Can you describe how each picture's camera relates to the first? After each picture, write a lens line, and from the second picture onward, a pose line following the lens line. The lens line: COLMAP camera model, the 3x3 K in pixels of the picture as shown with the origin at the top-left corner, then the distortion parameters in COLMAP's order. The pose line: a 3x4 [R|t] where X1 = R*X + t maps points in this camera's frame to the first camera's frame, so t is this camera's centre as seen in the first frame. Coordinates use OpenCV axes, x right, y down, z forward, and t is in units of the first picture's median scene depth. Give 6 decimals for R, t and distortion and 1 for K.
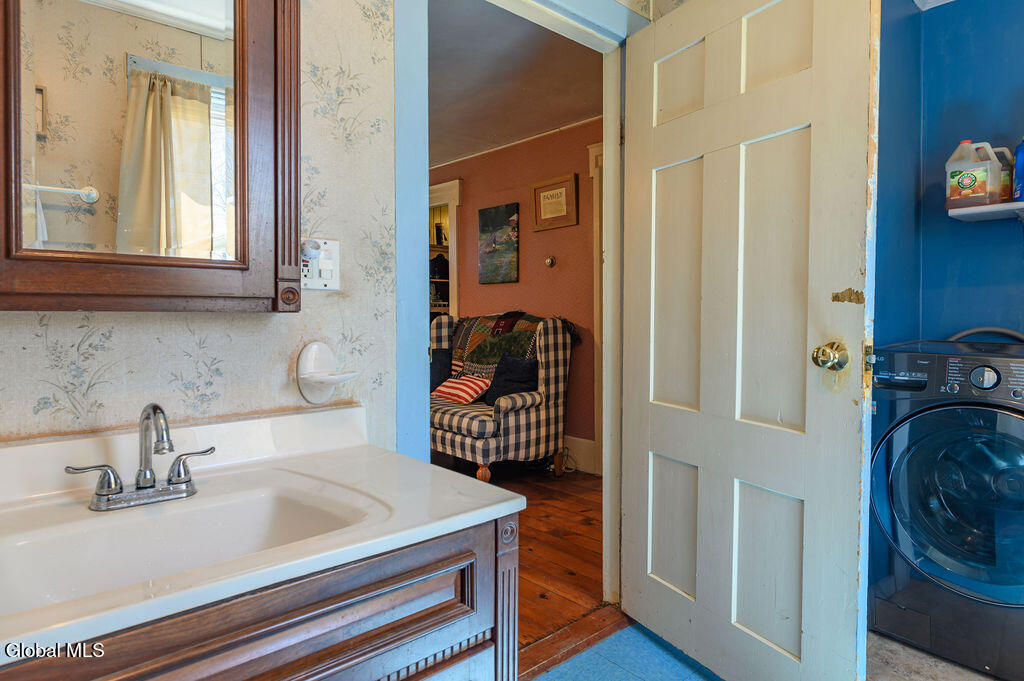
lens RADIAL K [[607.3, 0, 513.4], [0, 607.3, 331.9], [0, 0, 1]] dist [-0.012293, 0.008696]
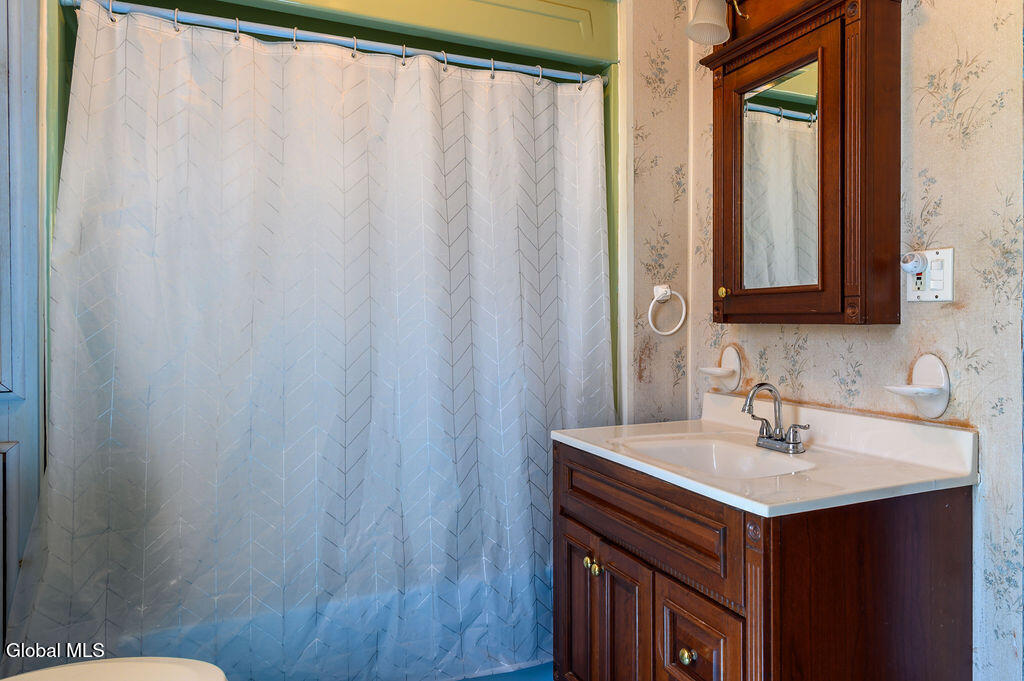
lens RADIAL K [[607.3, 0, 511.6], [0, 607.3, 334.4], [0, 0, 1]] dist [-0.012293, 0.008696]
pose [[-0.324033, 0.015139, -0.945925, 0.809933], [-0.032328, 0.999111, 0.027064, -0.020346], [0.945493, 0.039350, -0.323256, 0.664050]]
